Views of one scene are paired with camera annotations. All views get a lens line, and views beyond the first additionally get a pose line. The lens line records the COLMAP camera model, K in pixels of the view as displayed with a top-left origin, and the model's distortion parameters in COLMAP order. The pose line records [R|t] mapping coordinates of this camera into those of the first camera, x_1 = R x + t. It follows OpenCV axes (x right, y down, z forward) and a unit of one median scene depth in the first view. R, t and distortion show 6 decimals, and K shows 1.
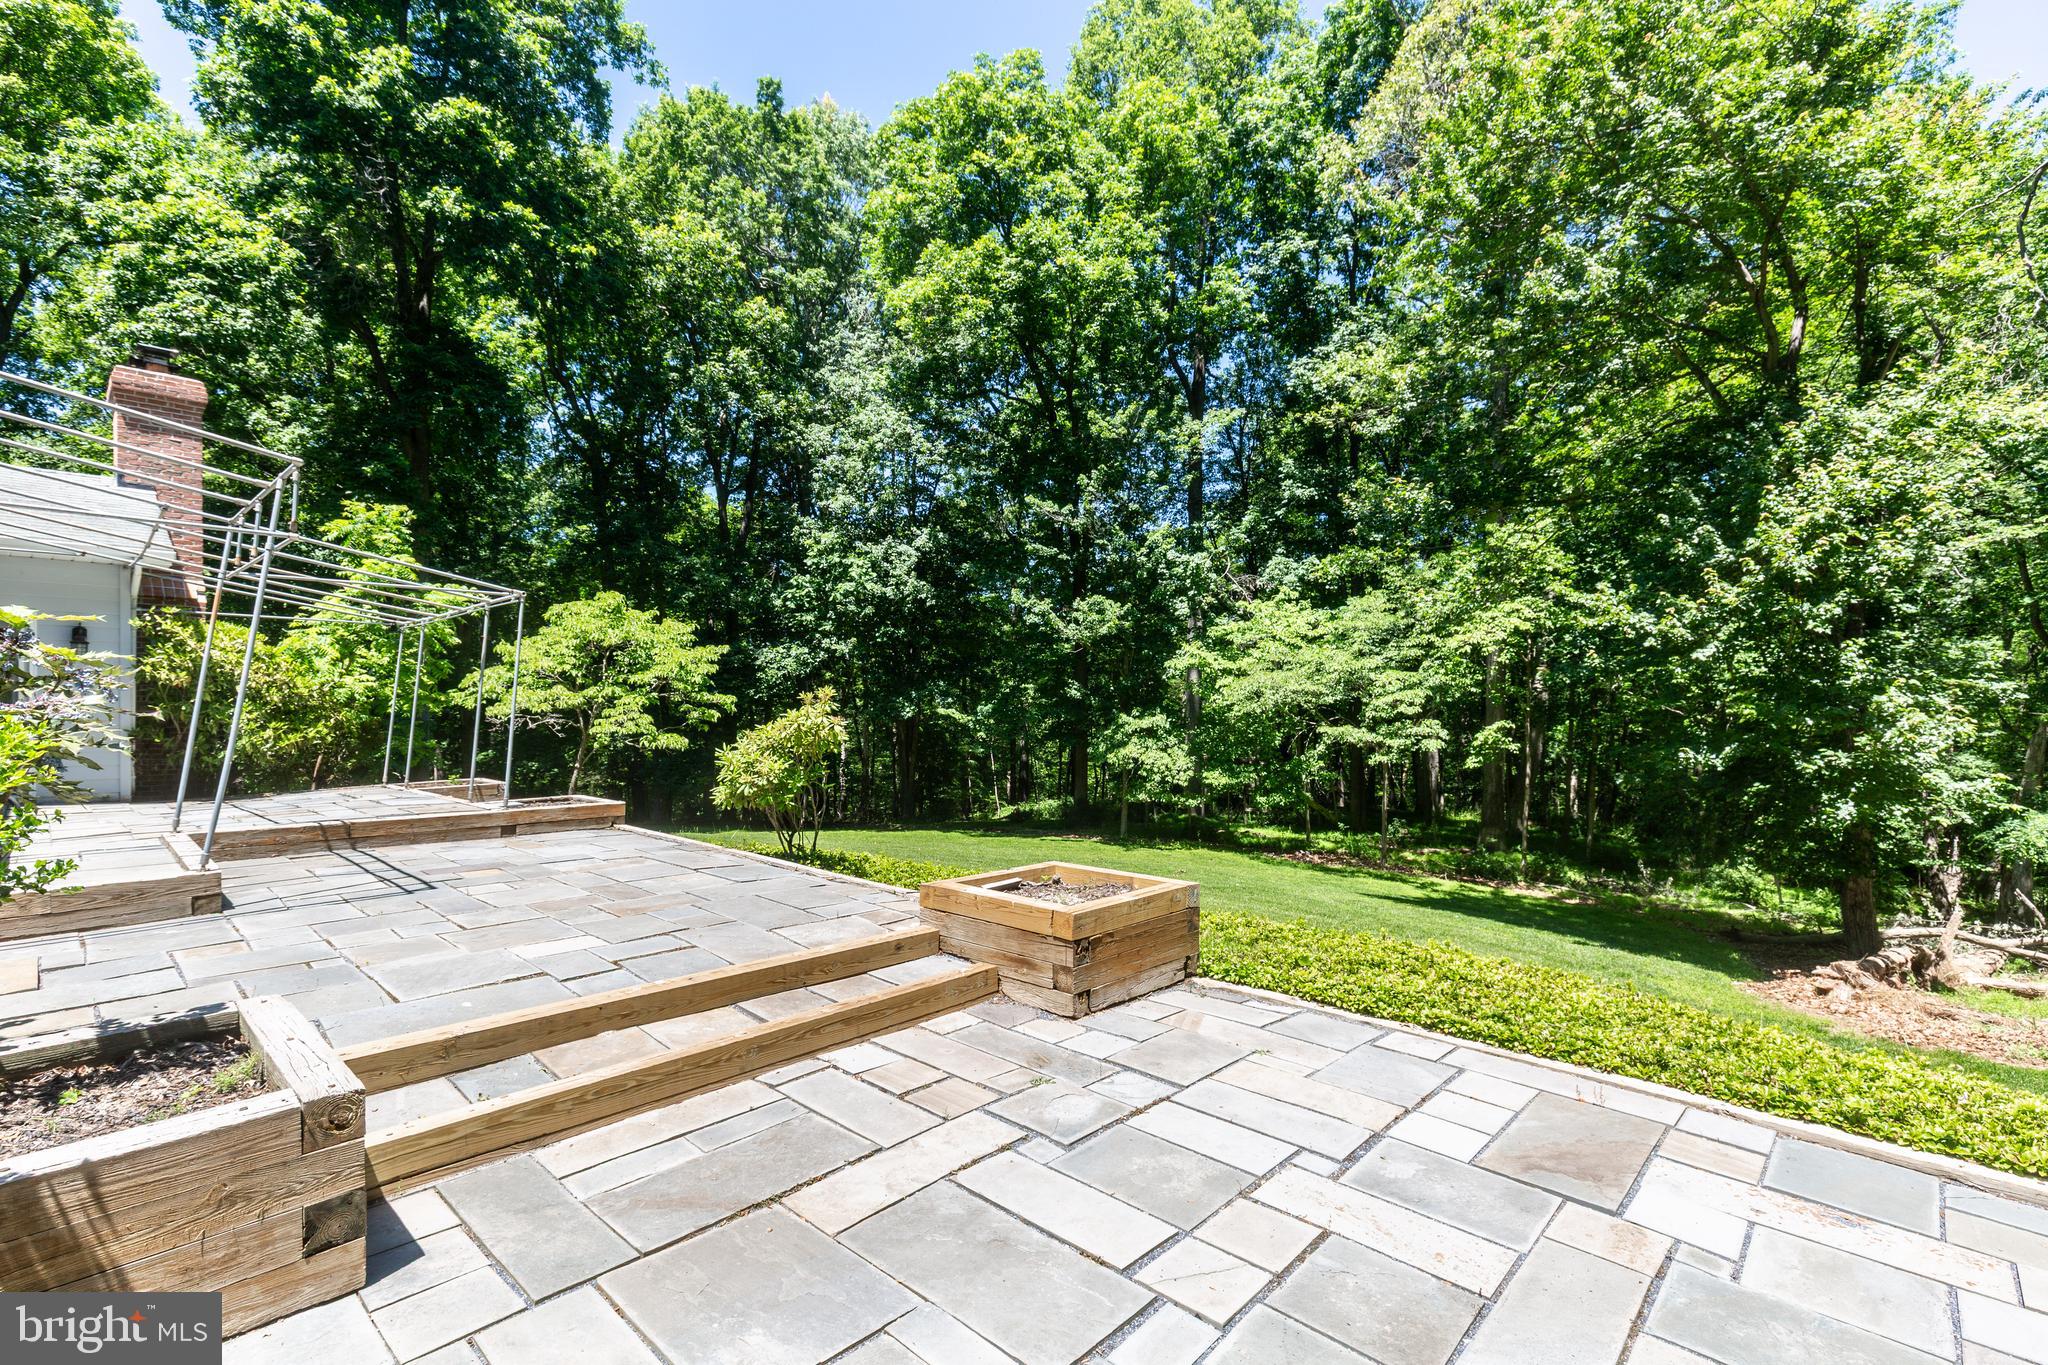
lens RADIAL K [[921.5, 0, 1017.1], [0, 921.5, 698.4], [0, 0, 1]] dist [0.013005, -0.003196]
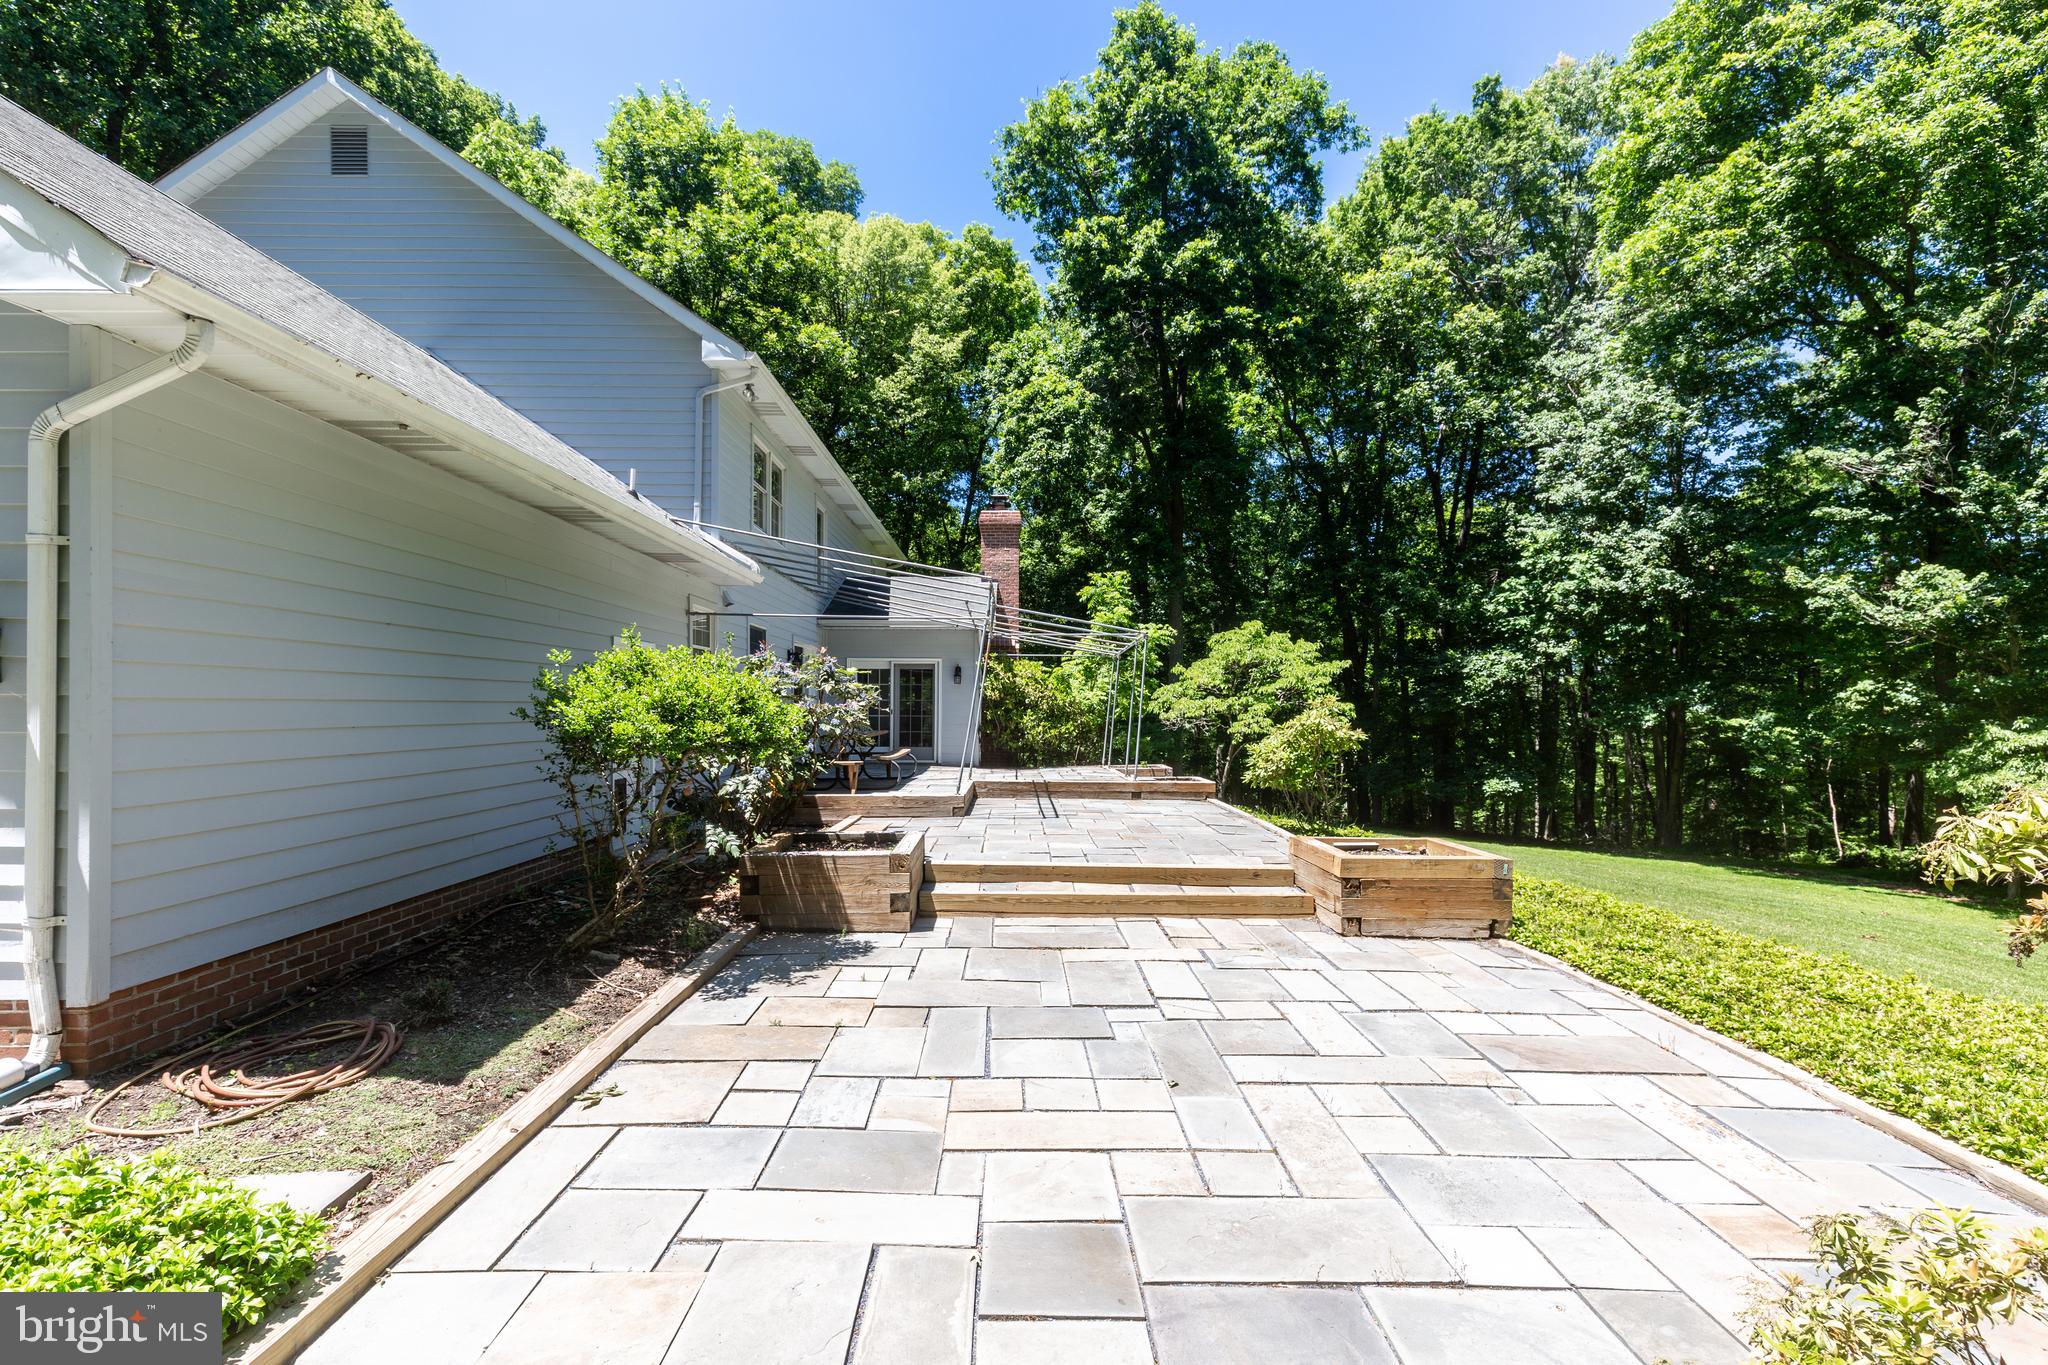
lens RADIAL K [[921.5, 0, 1014.8], [0, 921.5, 682.4], [0, 0, 1]] dist [0.013005, -0.003196]
pose [[0.694034, -0.024655, -0.719520, 0.110711], [0.004302, 0.999538, -0.030100, 0.001991], [0.719929, 0.017795, 0.693819, -0.046609]]
